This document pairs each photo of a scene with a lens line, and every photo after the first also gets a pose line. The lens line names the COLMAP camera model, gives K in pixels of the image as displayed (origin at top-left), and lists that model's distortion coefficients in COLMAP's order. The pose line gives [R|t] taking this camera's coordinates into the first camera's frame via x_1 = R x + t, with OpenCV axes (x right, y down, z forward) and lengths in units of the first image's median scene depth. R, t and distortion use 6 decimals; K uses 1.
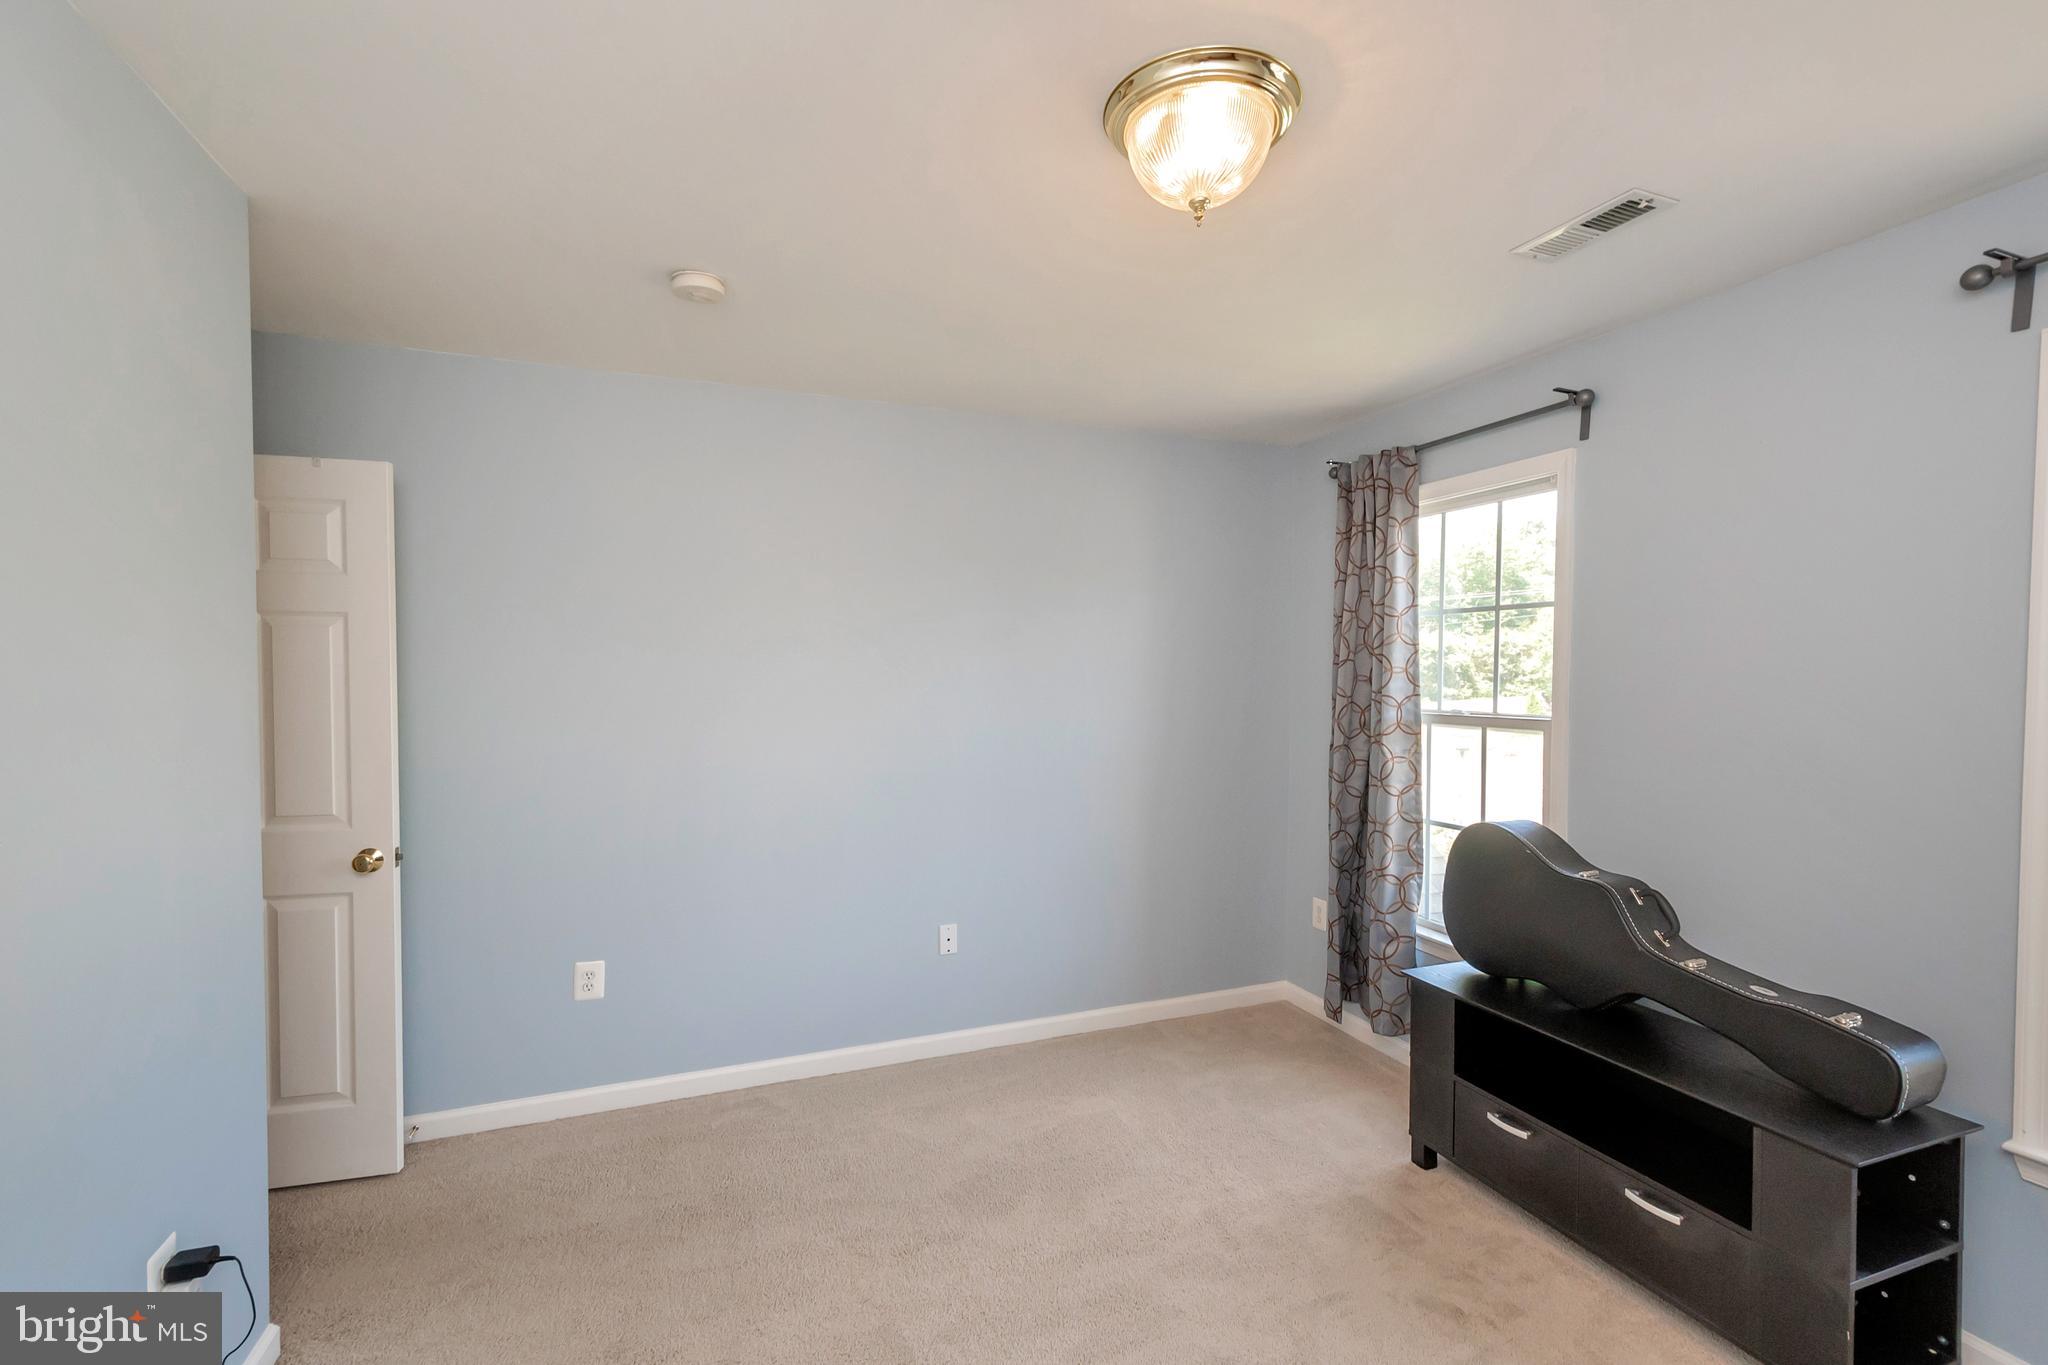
lens RADIAL K [[897.1, 0, 1034.5], [0, 897.1, 694.7], [0, 0, 1]] dist [0.013306, -0.000046]
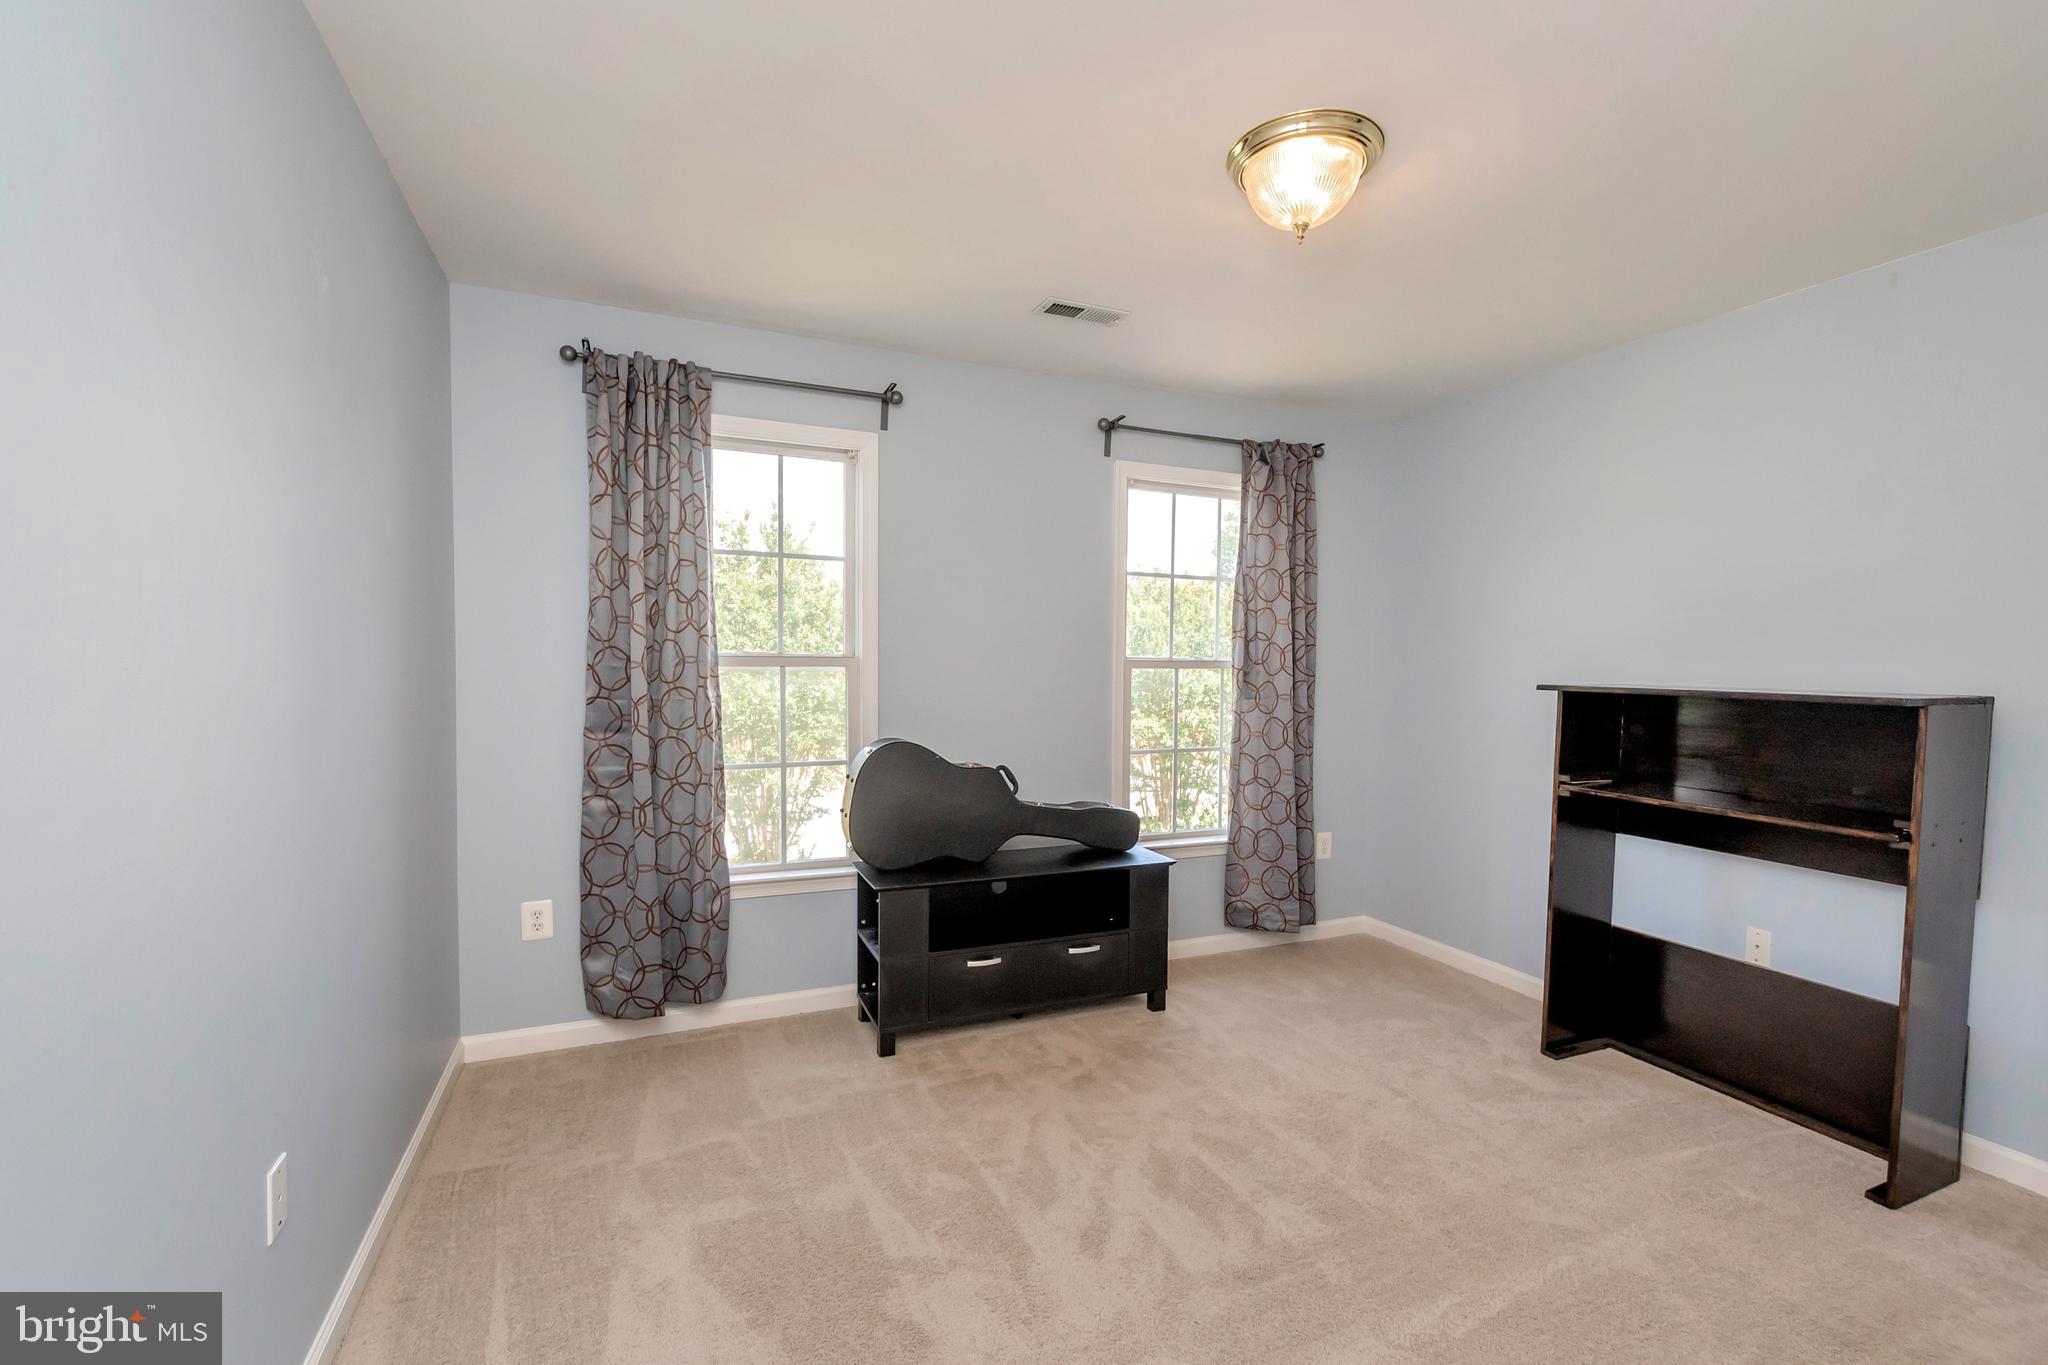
lens RADIAL K [[897.1, 0, 1034.5], [0, 897.1, 694.7], [0, 0, 1]] dist [0.013306, -0.000046]
pose [[-0.030698, -0.031228, 0.999041, -0.640592], [0.021578, 0.999258, 0.031898, 0.048912], [-0.999296, 0.022536, -0.030001, 0.820046]]
